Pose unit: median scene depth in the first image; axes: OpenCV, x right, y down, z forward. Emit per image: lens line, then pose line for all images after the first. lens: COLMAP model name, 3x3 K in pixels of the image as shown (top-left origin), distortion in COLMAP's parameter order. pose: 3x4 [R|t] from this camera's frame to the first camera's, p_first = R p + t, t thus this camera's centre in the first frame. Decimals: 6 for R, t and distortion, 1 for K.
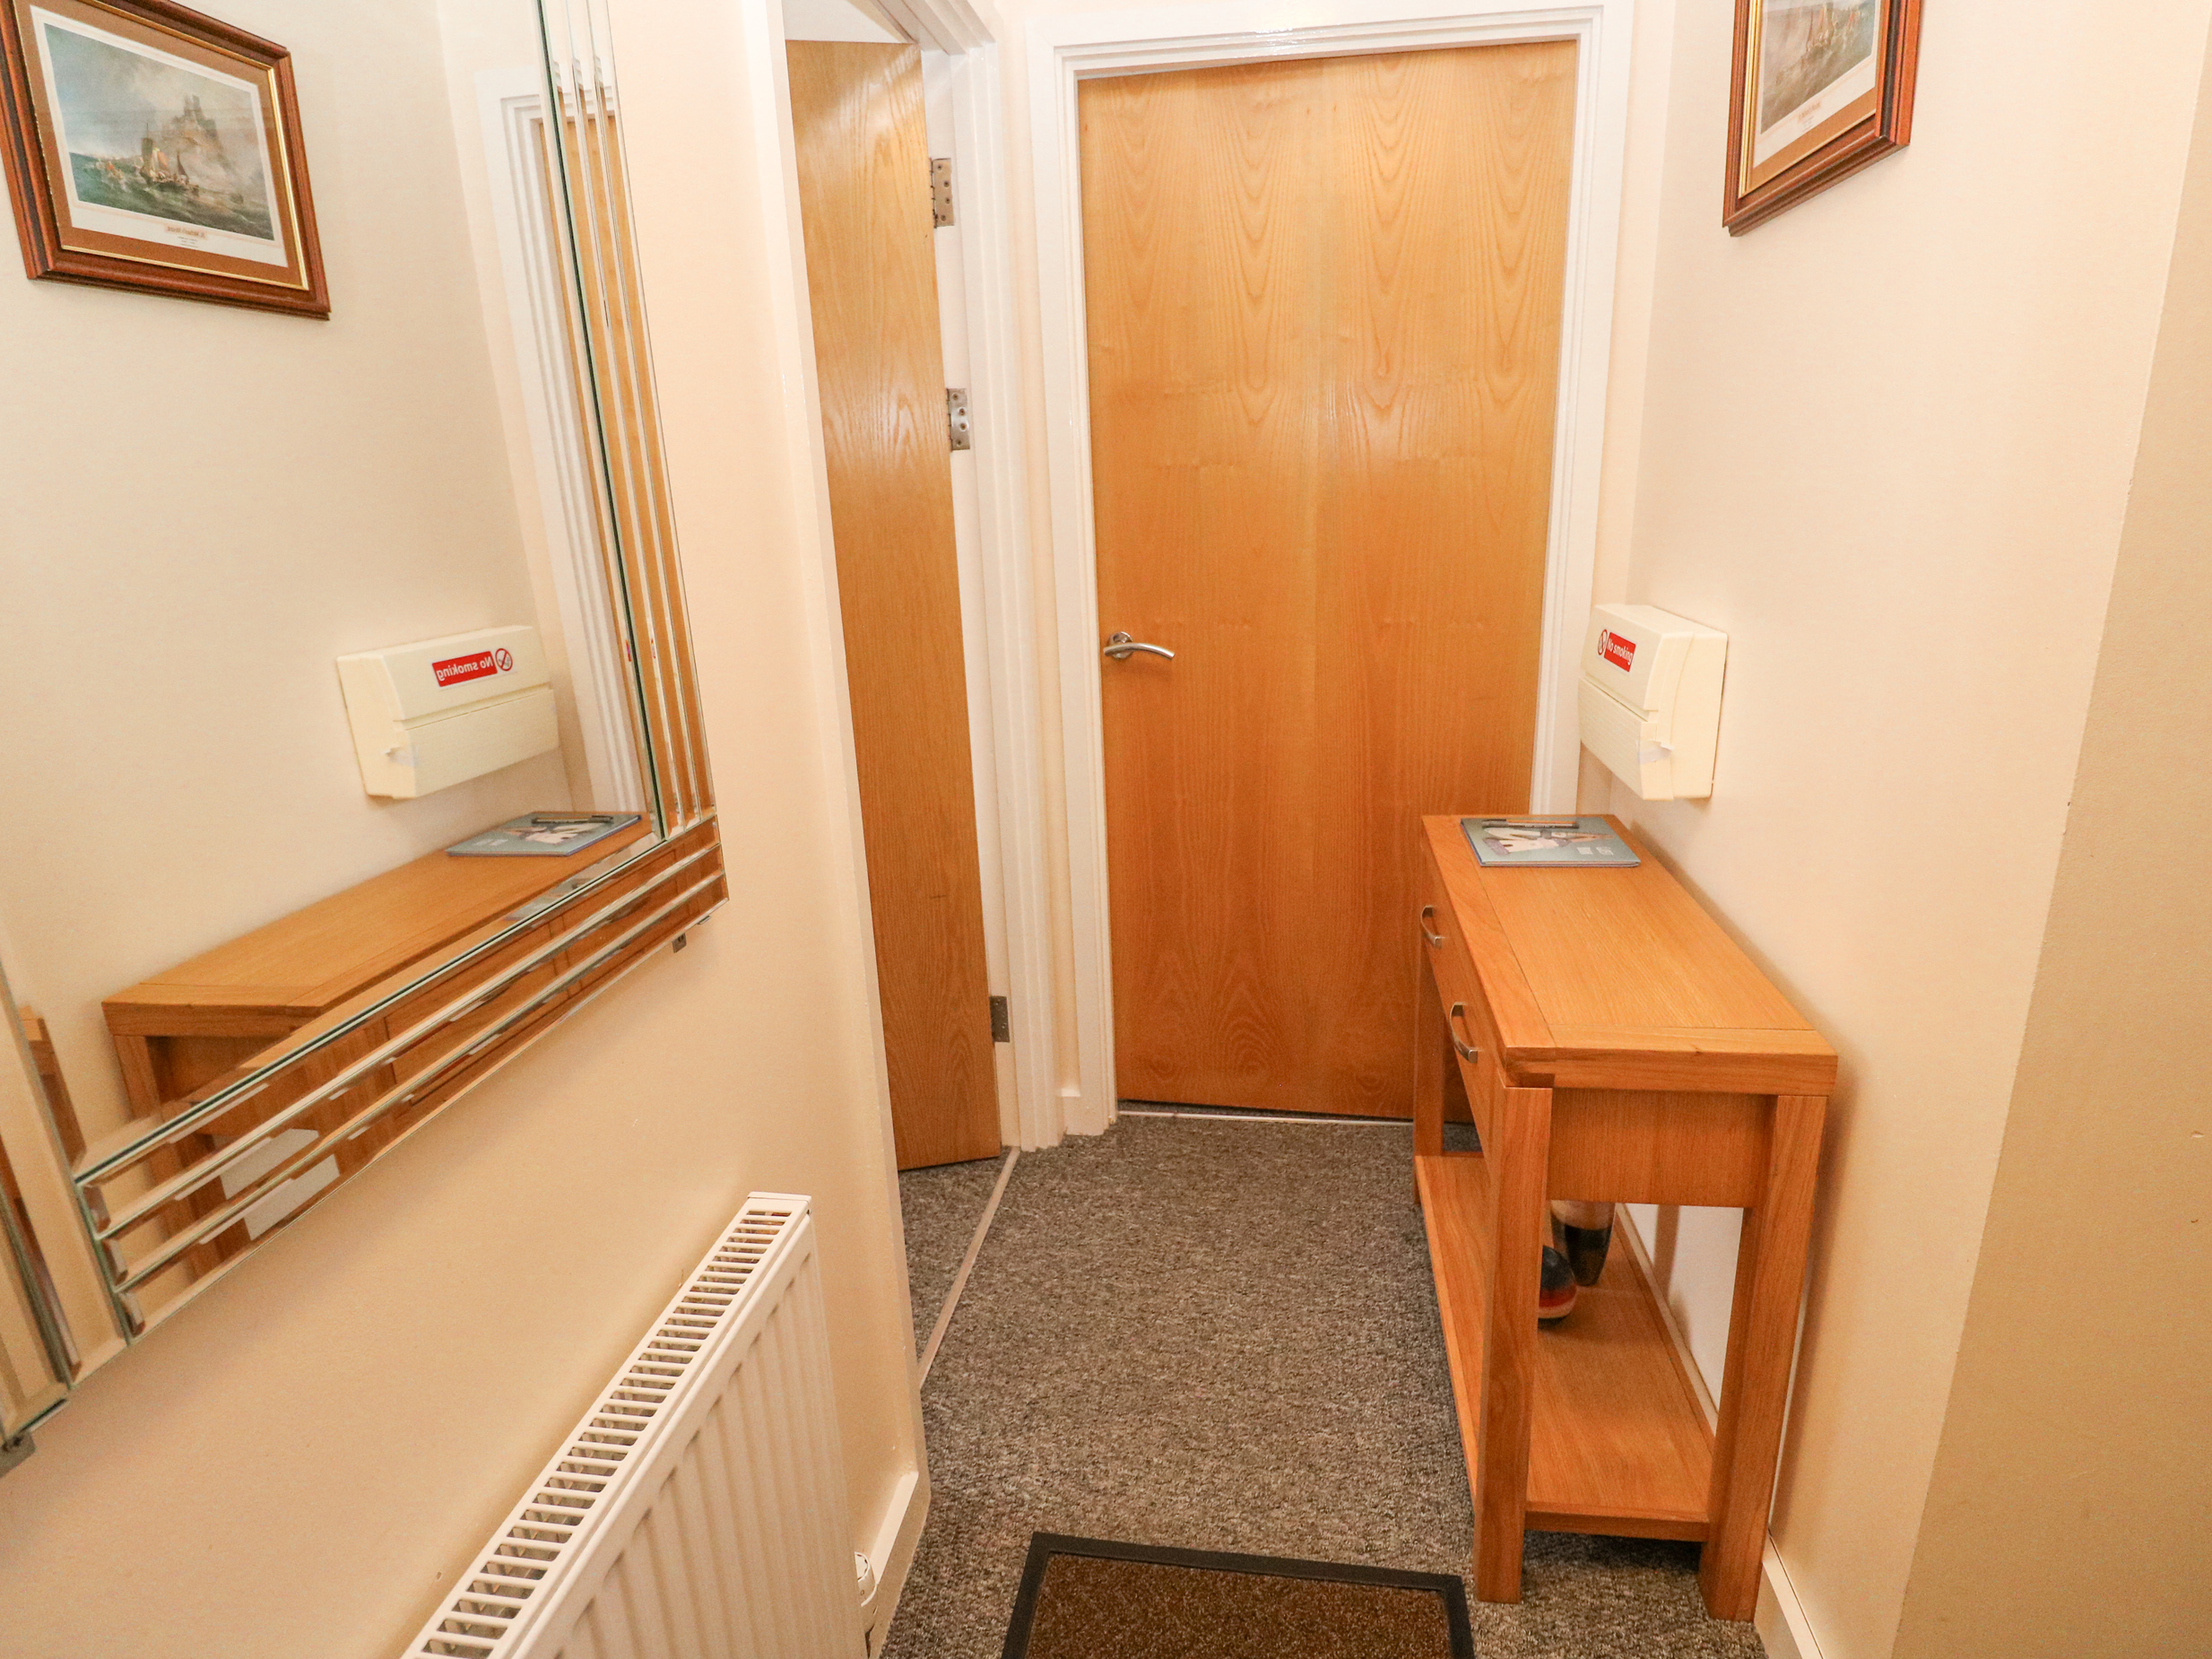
lens RADIAL K [[1146.5, 0, 1136.9], [0, 1146.5, 803.1], [0, 0, 1]] dist [0.001637, -0.015155]
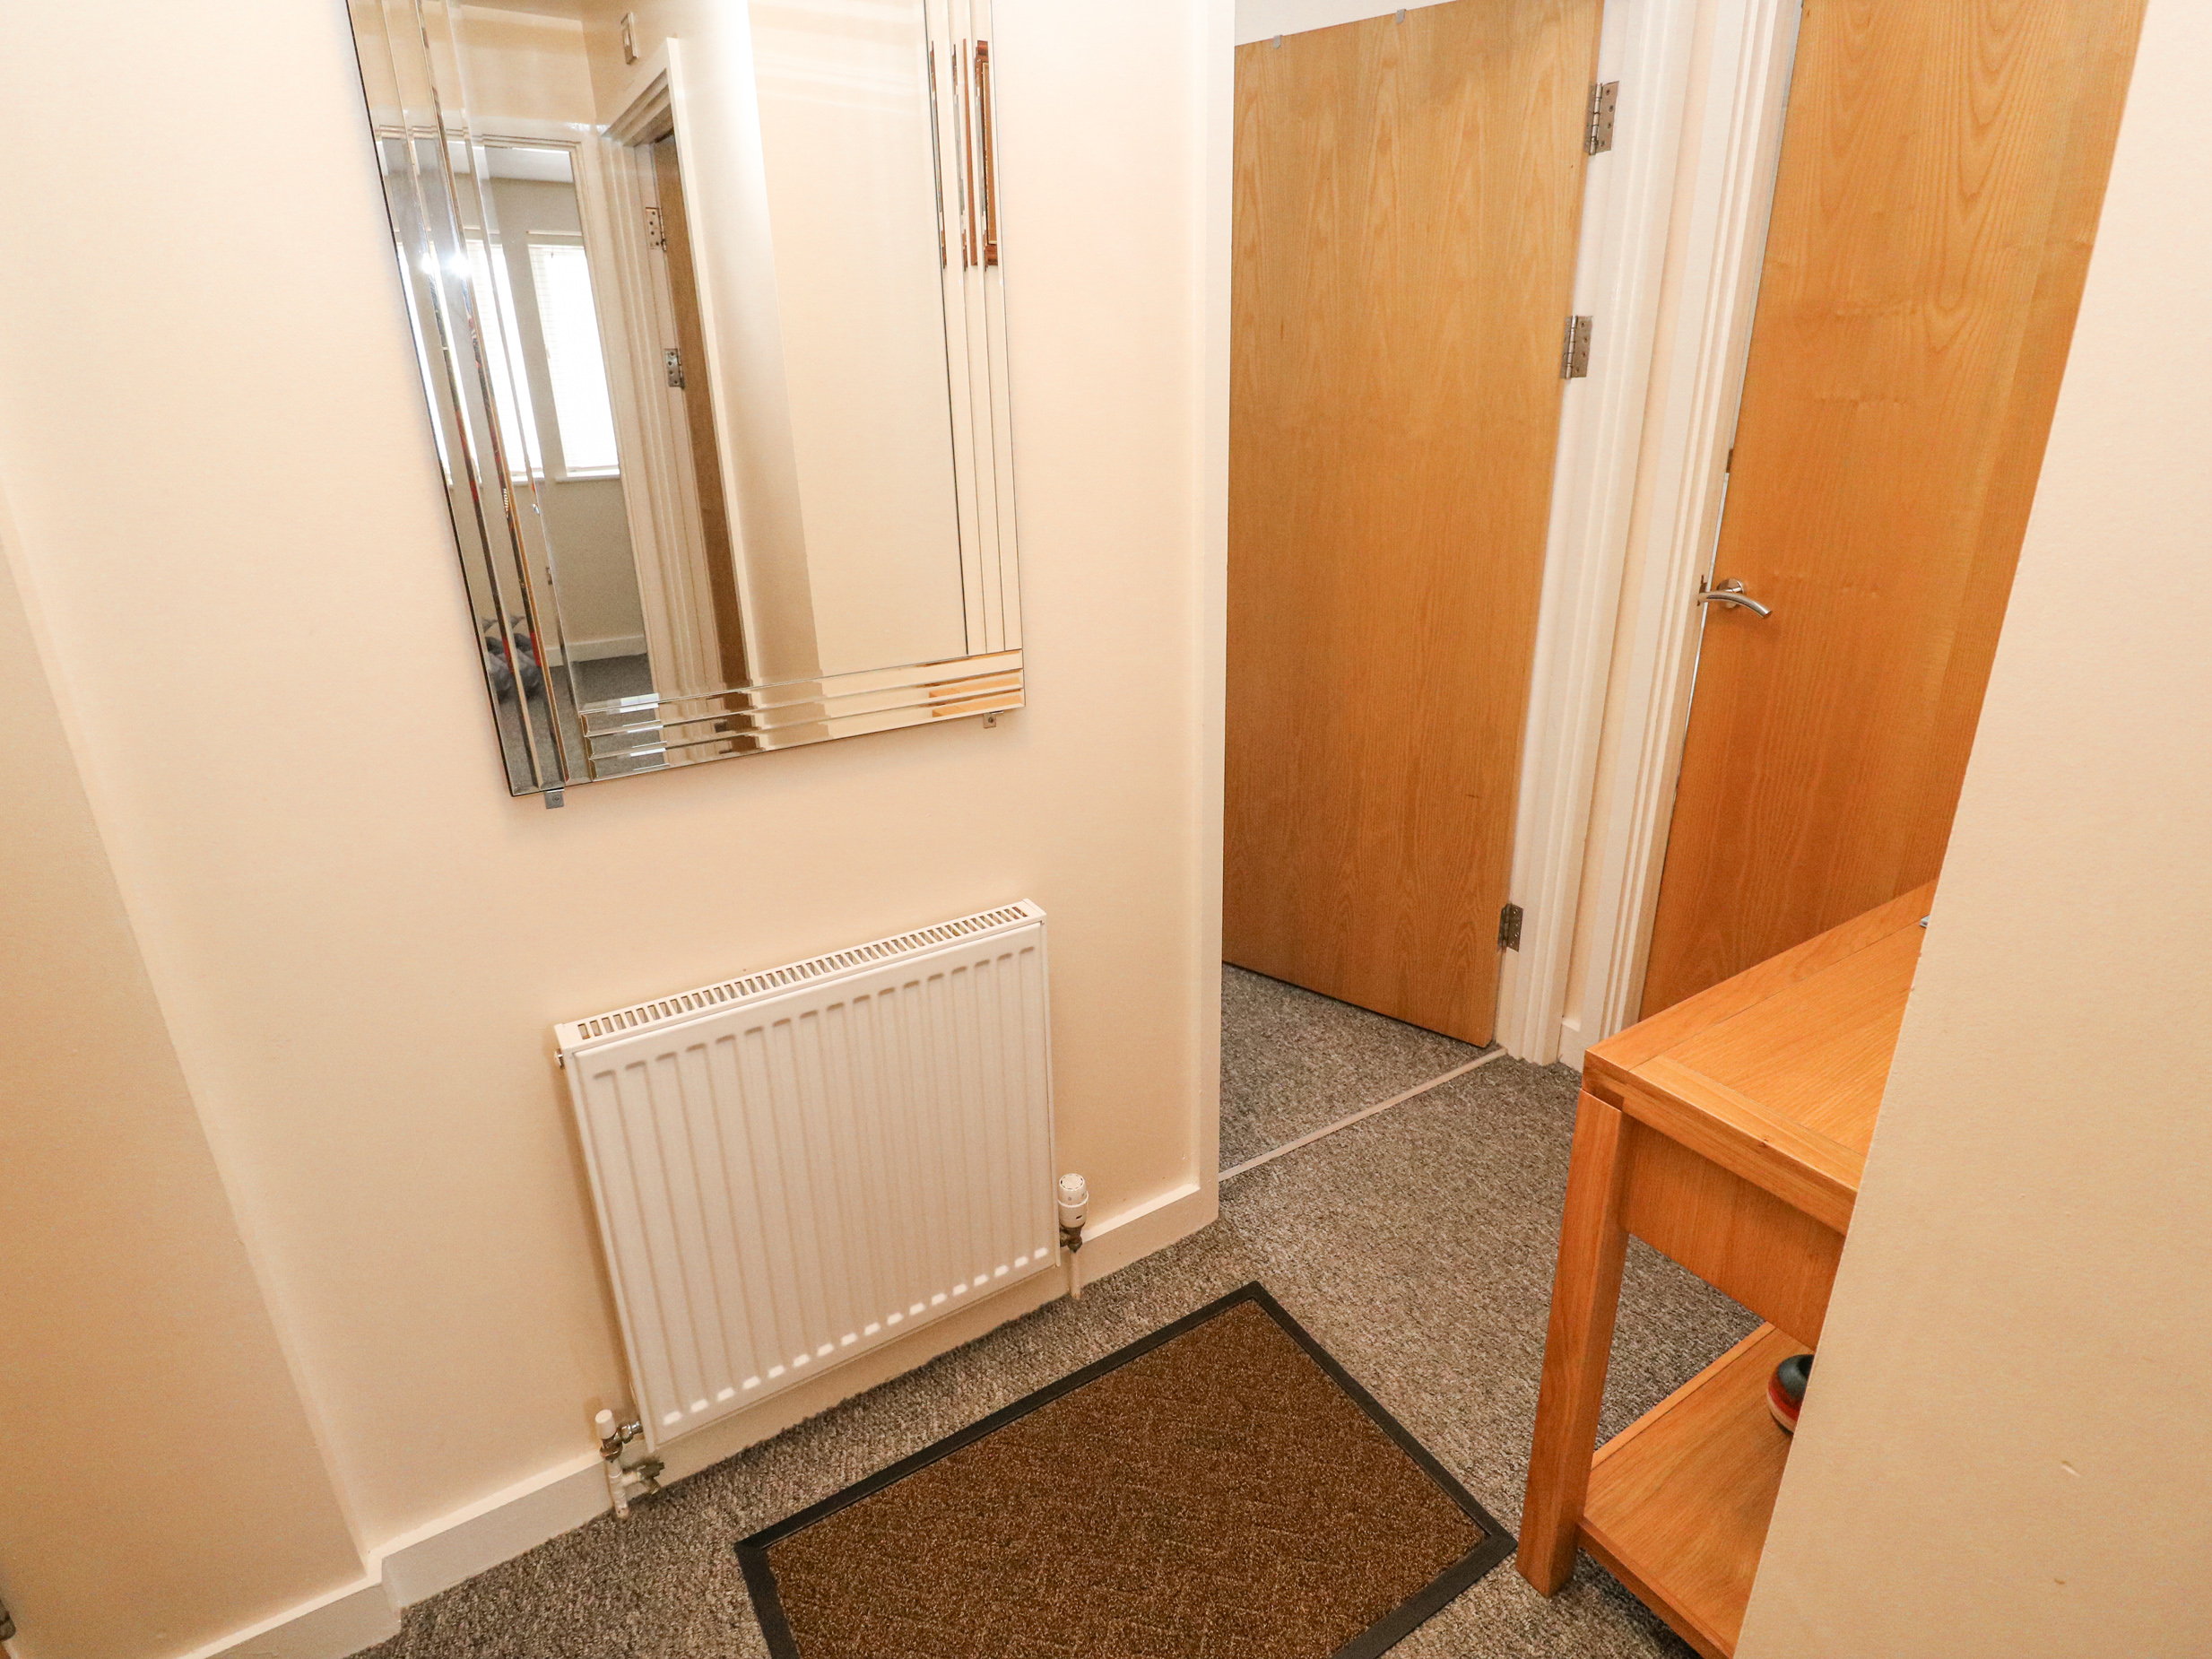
lens RADIAL K [[1146.5, 0, 1136.9], [0, 1146.5, 803.1], [0, 0, 1]] dist [0.001637, -0.015155]
pose [[0.650678, 0.285062, -0.703817, 0.449446], [-0.211957, 0.958205, 0.192142, -0.062346], [0.729173, 0.024156, 0.683903, 0.026987]]
